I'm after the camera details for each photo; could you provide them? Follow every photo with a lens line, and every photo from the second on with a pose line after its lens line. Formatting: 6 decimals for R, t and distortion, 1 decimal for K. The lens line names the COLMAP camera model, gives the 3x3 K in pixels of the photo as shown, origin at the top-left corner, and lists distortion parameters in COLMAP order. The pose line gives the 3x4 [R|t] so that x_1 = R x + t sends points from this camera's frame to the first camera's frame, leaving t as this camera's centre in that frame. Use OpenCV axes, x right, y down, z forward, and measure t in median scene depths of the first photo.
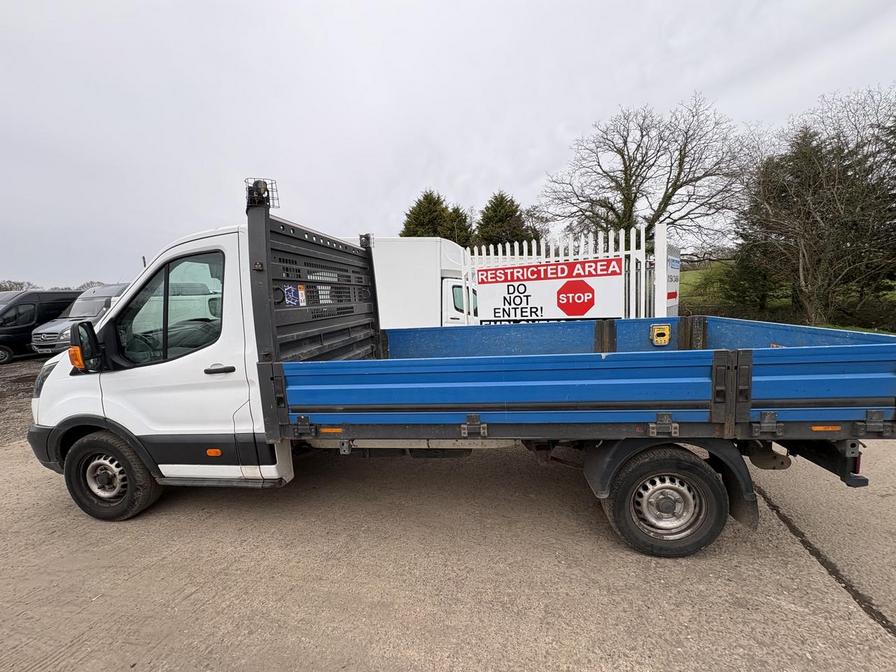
lens RADIAL K [[355.6, 0, 449.4], [0, 355.6, 336.1], [0, 0, 1]] dist [-0.000989, -0.000110]
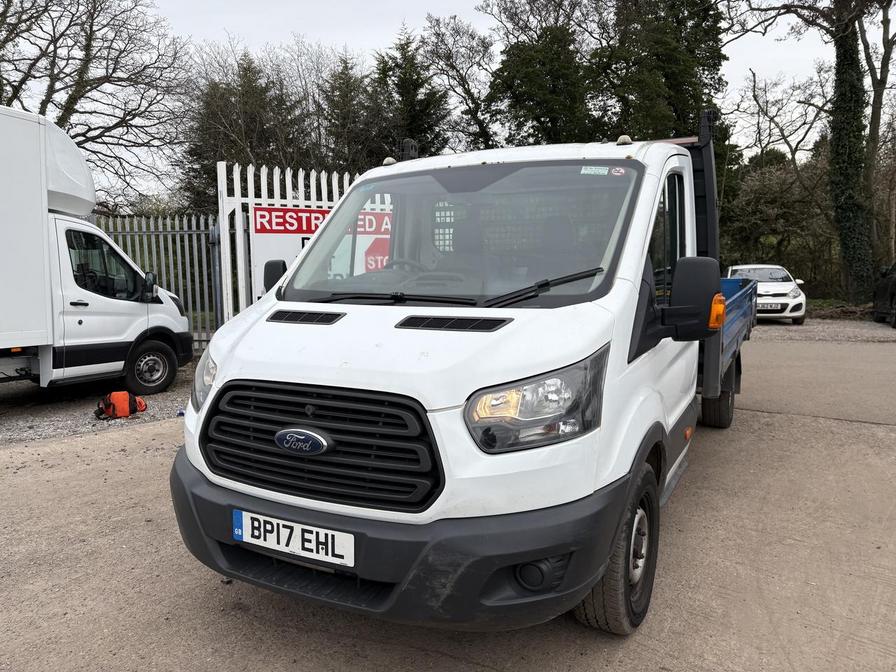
lens RADIAL K [[672.4, 0, 446.5], [0, 672.4, 341.1], [0, 0, 1]] dist [0.034195, -0.032126]
pose [[0.346179, -0.078606, 0.934870, -0.896330], [0.098686, 0.994006, 0.047035, 0.003515], [-0.932964, 0.075976, 0.351861, 0.390227]]
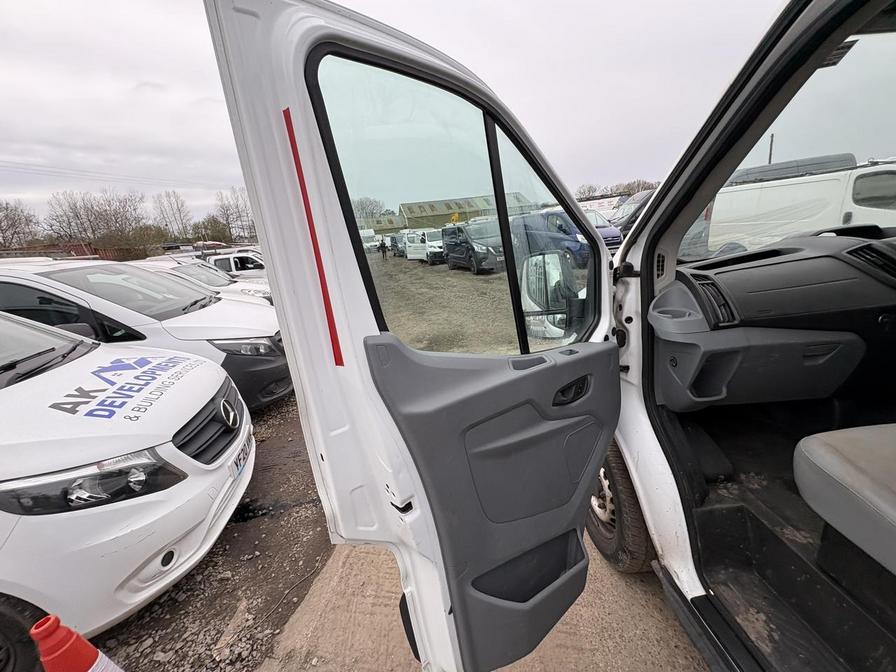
lens RADIAL K [[355.6, 0, 446.6], [0, 355.6, 336.8], [0, 0, 1]] dist [-0.000989, -0.000110]
pose [[0.172651, 0.294973, -0.939778, -0.210269], [-0.004152, 0.954315, 0.298773, -0.028761], [0.984974, -0.047681, 0.165988, 0.274824]]
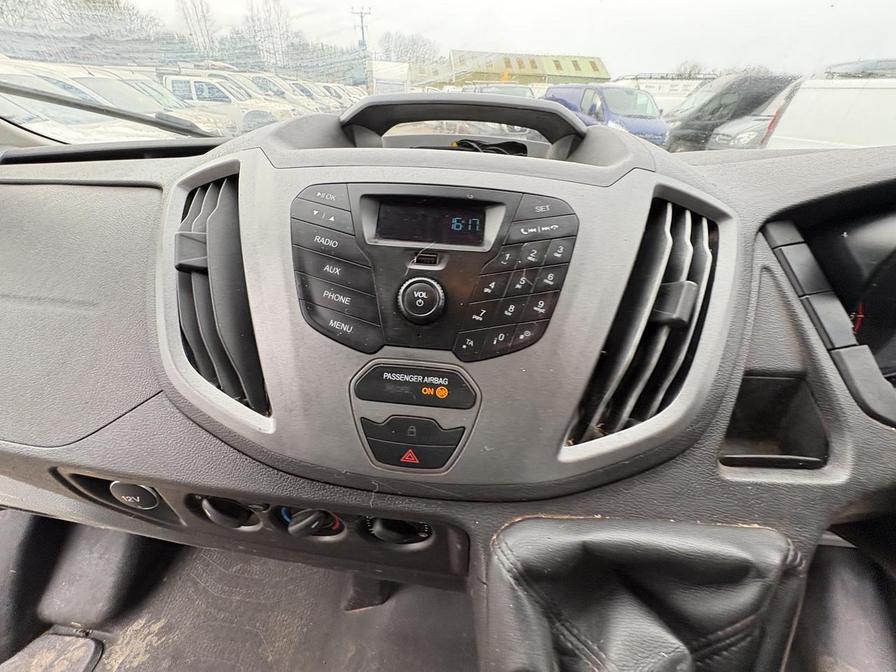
lens RADIAL K [[355.6, 0, 451.3], [0, 355.6, 336.9], [0, 0, 1]] dist [-0.000989, -0.000110]
pose [[0.036009, 0.589444, -0.807006, -0.335872], [-0.144315, 0.802133, 0.579445, -0.030218], [0.988876, 0.095597, 0.113950, 0.564812]]
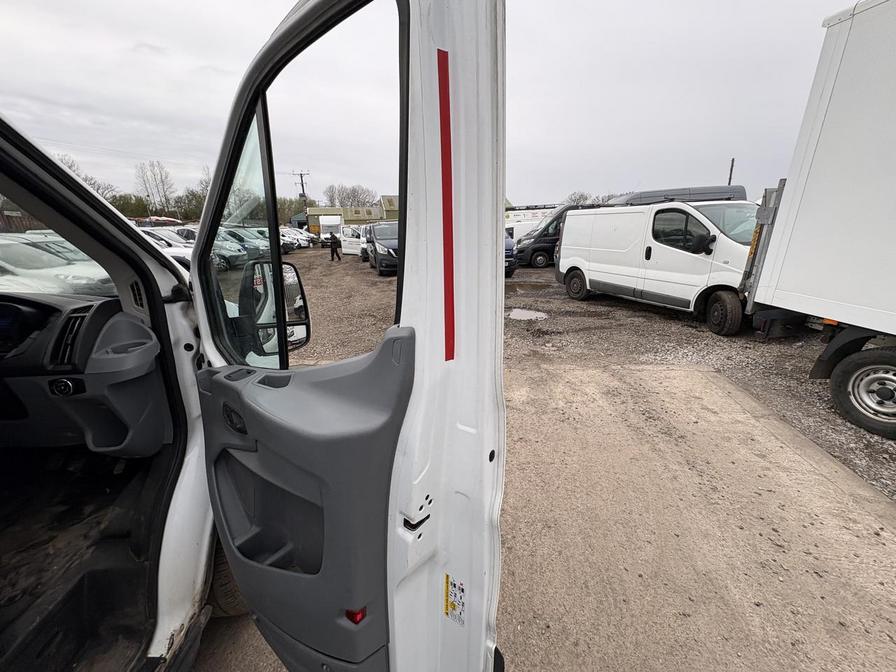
lens RADIAL K [[355.6, 0, 449.6], [0, 355.6, 338.3], [0, 0, 1]] dist [-0.000989, -0.000110]
pose [[0.186418, 0.321900, -0.928240, -0.159968], [-0.084995, 0.946543, 0.311178, -0.089426], [0.978787, 0.020887, 0.203813, 0.837952]]
